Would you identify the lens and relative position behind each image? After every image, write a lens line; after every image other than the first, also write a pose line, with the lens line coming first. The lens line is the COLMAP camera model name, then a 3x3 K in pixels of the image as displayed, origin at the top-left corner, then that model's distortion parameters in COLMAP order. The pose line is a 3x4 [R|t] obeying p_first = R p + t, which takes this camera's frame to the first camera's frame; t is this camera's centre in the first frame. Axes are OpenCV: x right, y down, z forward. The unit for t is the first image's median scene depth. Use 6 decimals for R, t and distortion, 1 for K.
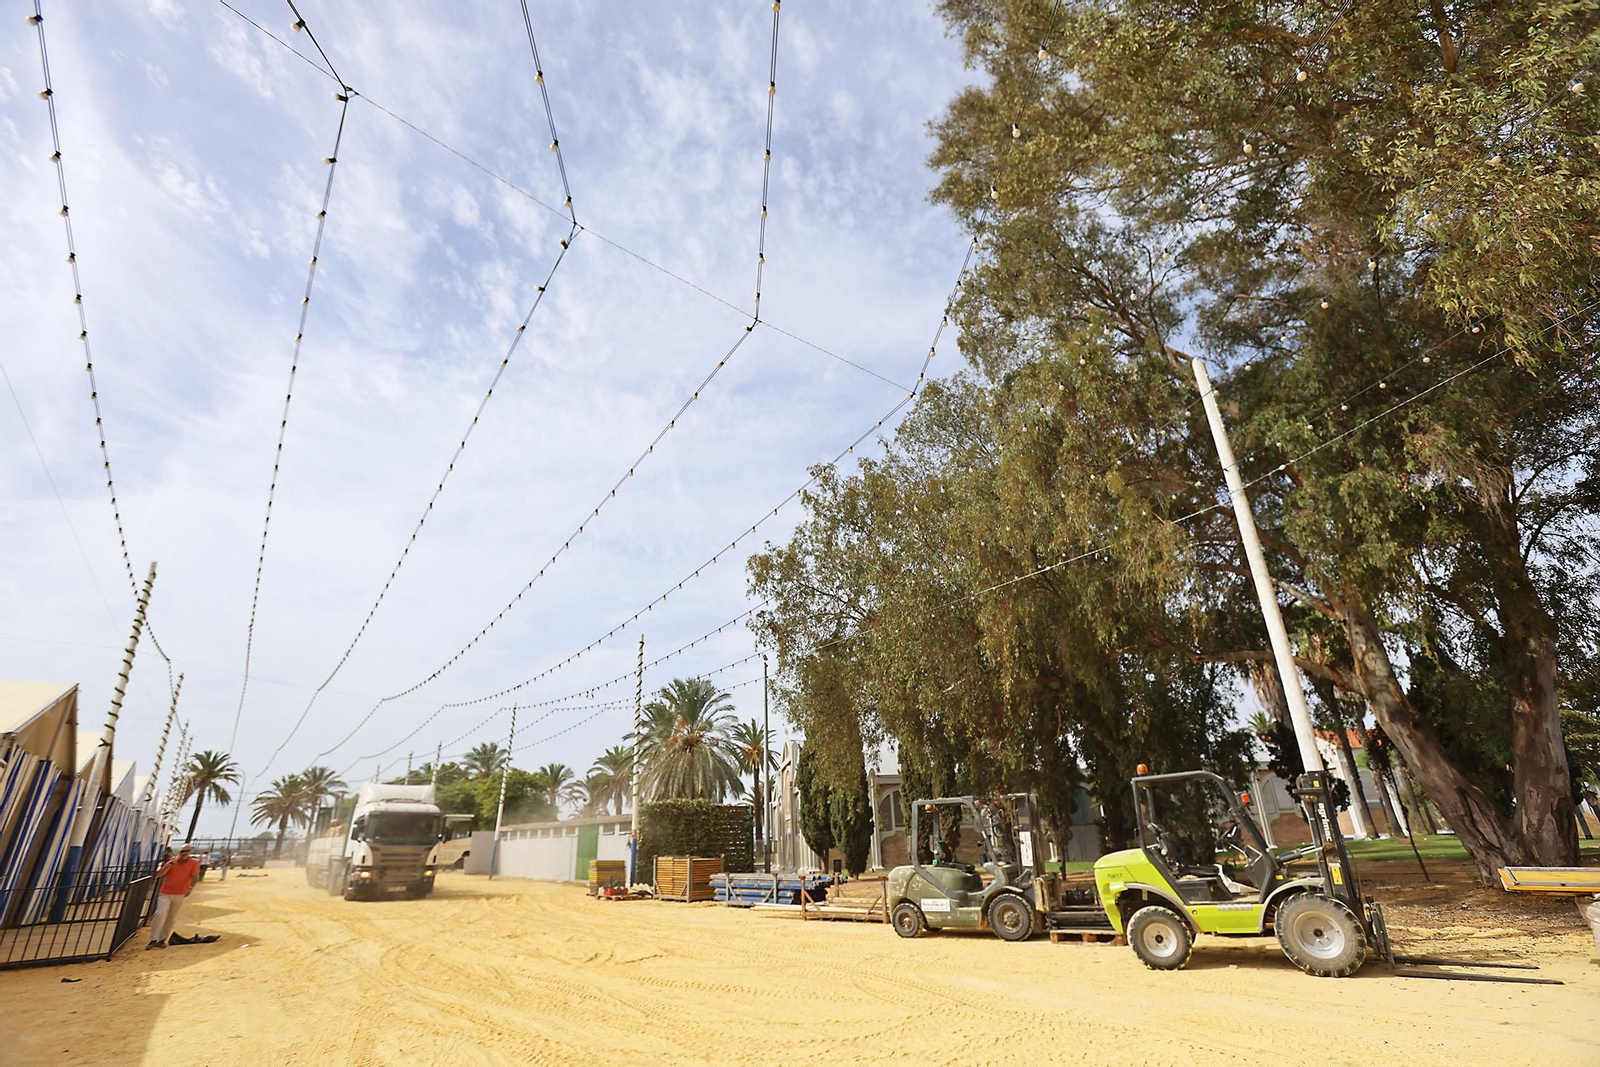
lens RADIAL K [[736.9, 0, 798.5], [0, 736.9, 523.0], [0, 0, 1]] dist [-0.059601, 0.024451]
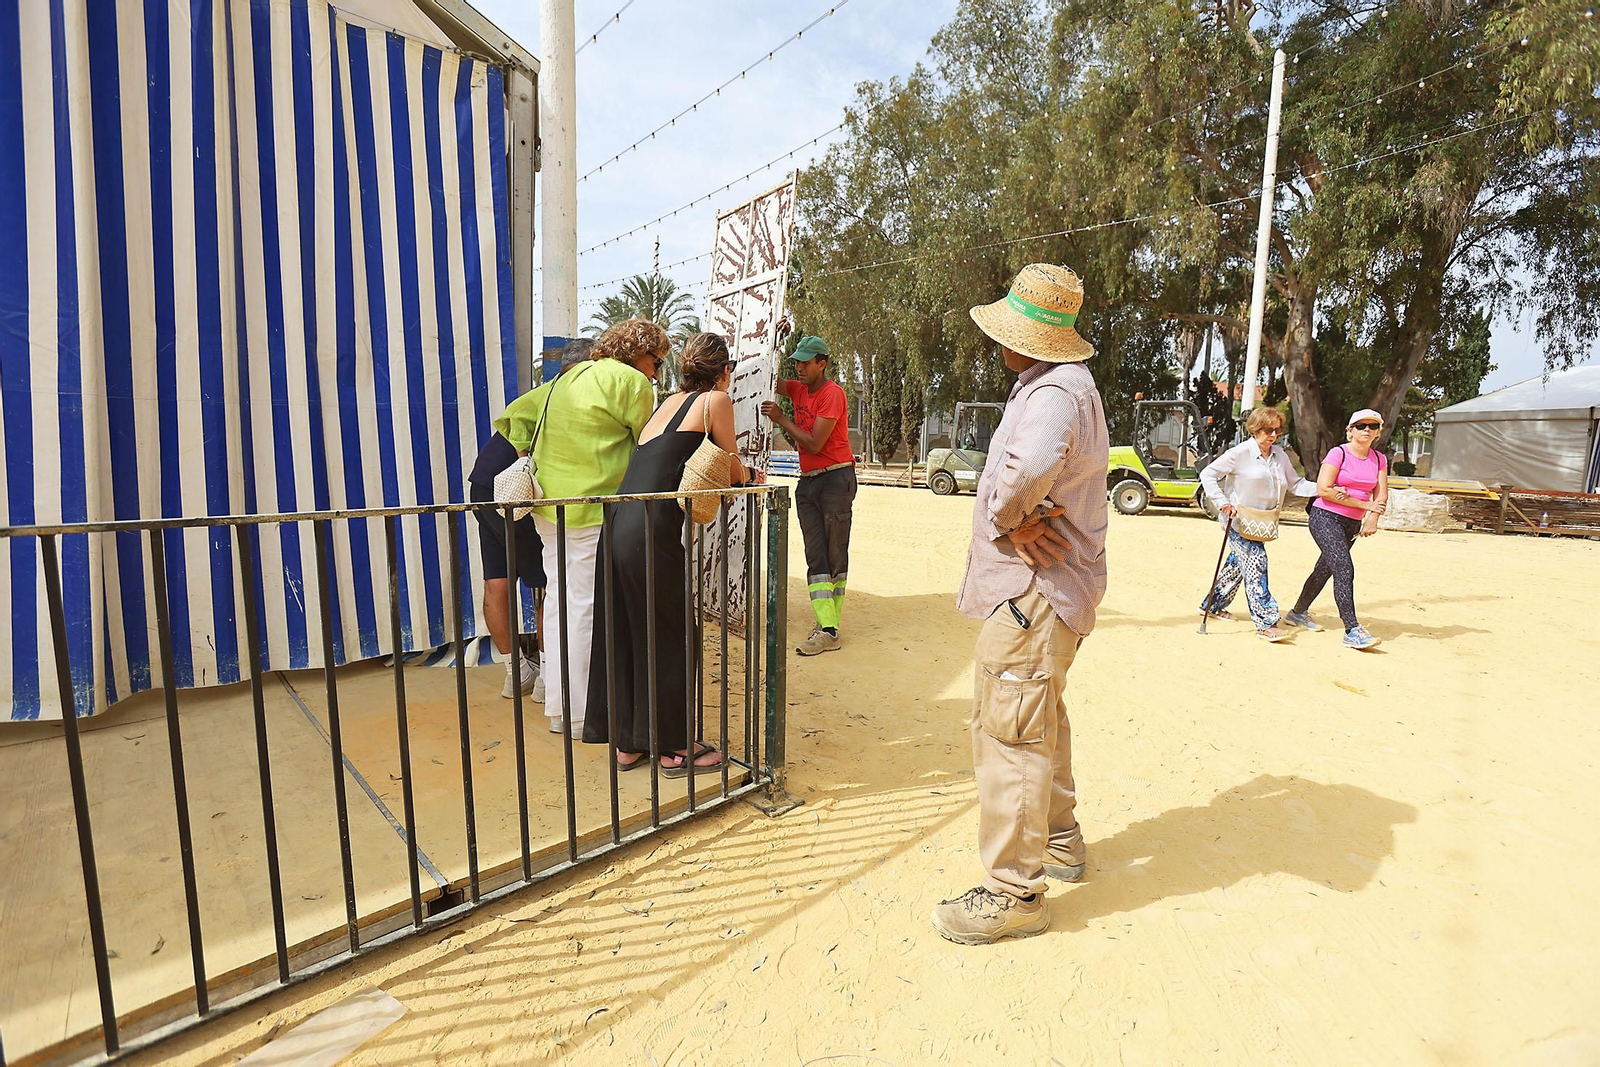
lens RADIAL K [[736.9, 0, 798.5], [0, 736.9, 523.0], [0, 0, 1]] dist [-0.059601, 0.024451]
pose [[0.990653, 0.052365, 0.125957, -0.251712], [-0.108339, 0.863114, 0.493251, -0.056387], [-0.082886, -0.502286, 0.860720, -0.215196]]
